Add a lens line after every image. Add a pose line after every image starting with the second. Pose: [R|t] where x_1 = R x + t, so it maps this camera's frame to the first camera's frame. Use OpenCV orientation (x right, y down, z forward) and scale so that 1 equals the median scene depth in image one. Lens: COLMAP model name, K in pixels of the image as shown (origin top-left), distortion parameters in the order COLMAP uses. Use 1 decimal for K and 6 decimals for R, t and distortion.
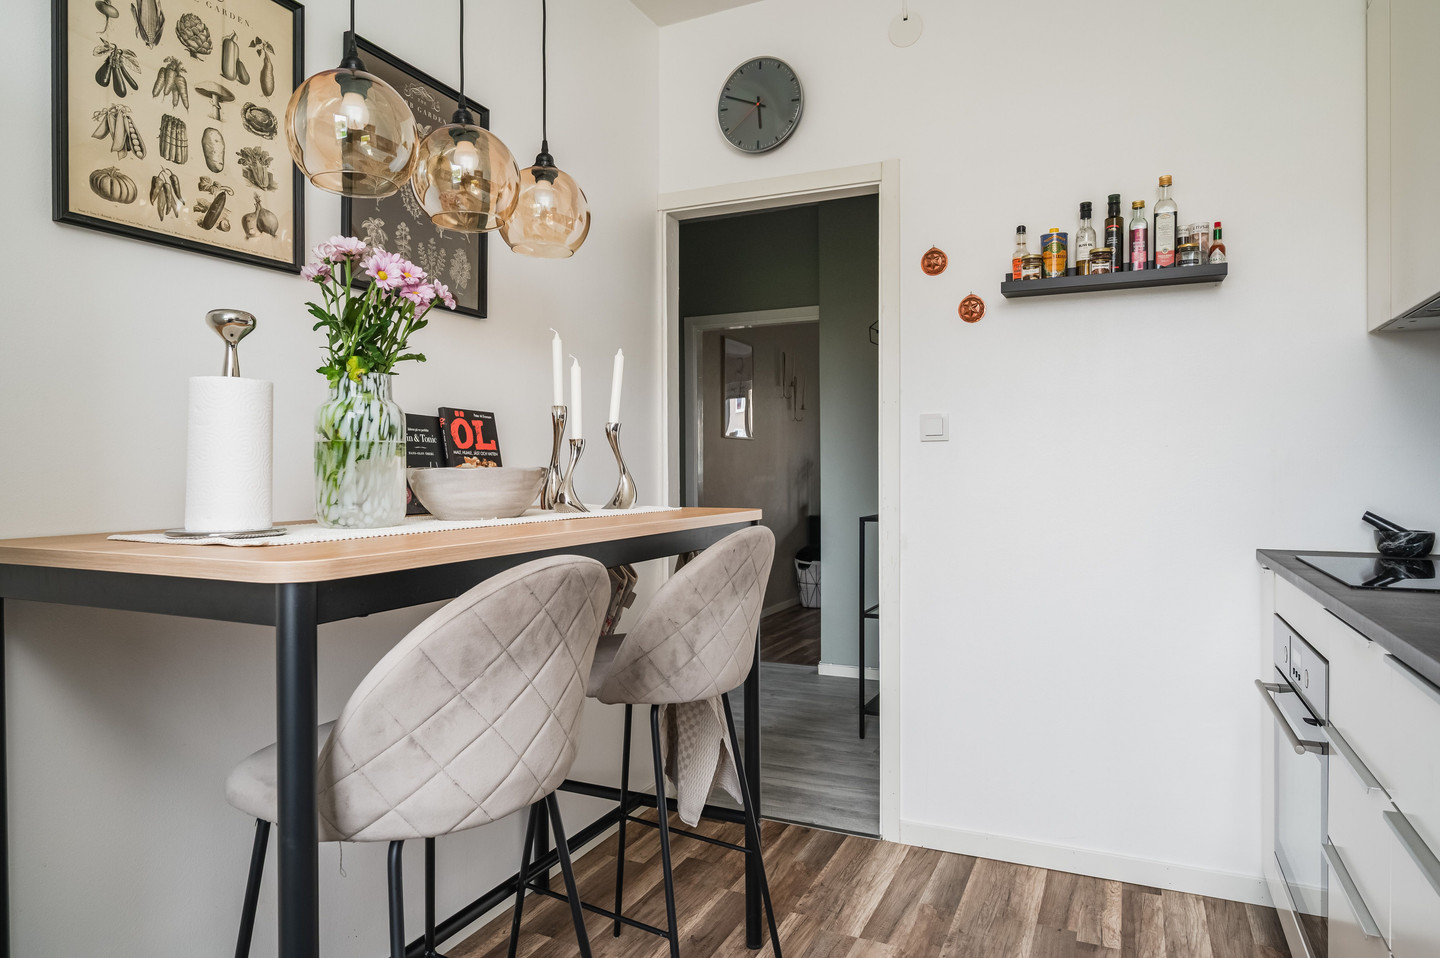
lens RADIAL K [[856.5, 0, 719.0], [0, 856.5, 472.9], [0, 0, 1]] dist [-0.045738, 0.000512]
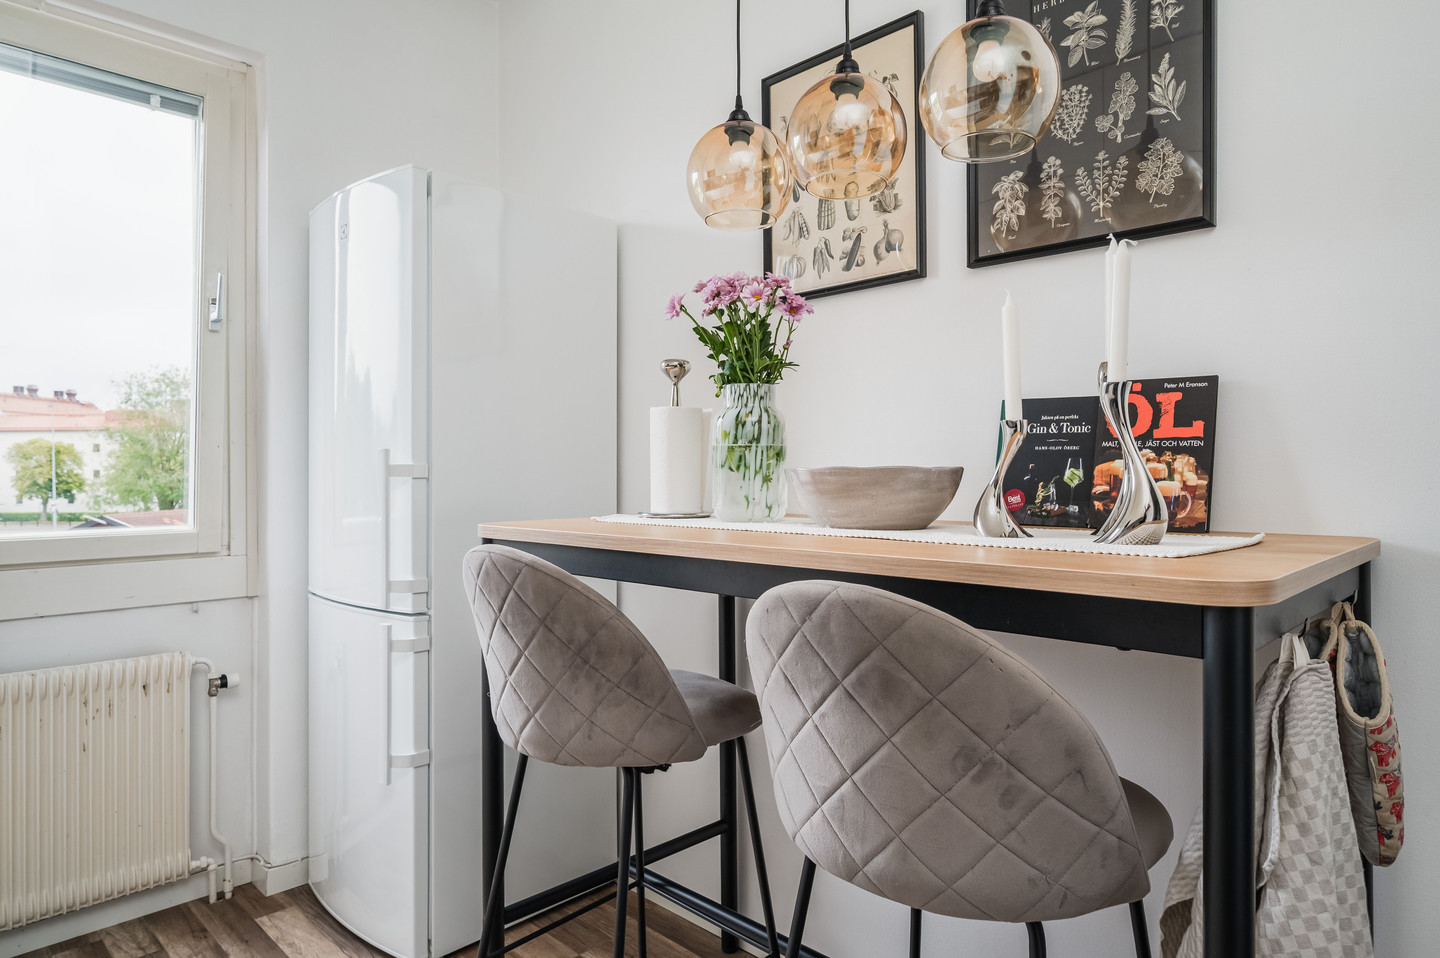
lens RADIAL K [[856.5, 0, 719.3], [0, 856.5, 479.3], [0, 0, 1]] dist [-0.045738, 0.000512]
pose [[-0.348010, 0.012526, -0.937407, 0.556328], [0.001783, 0.999918, 0.012699, -0.005522], [0.937489, 0.002748, -0.348004, 1.142696]]
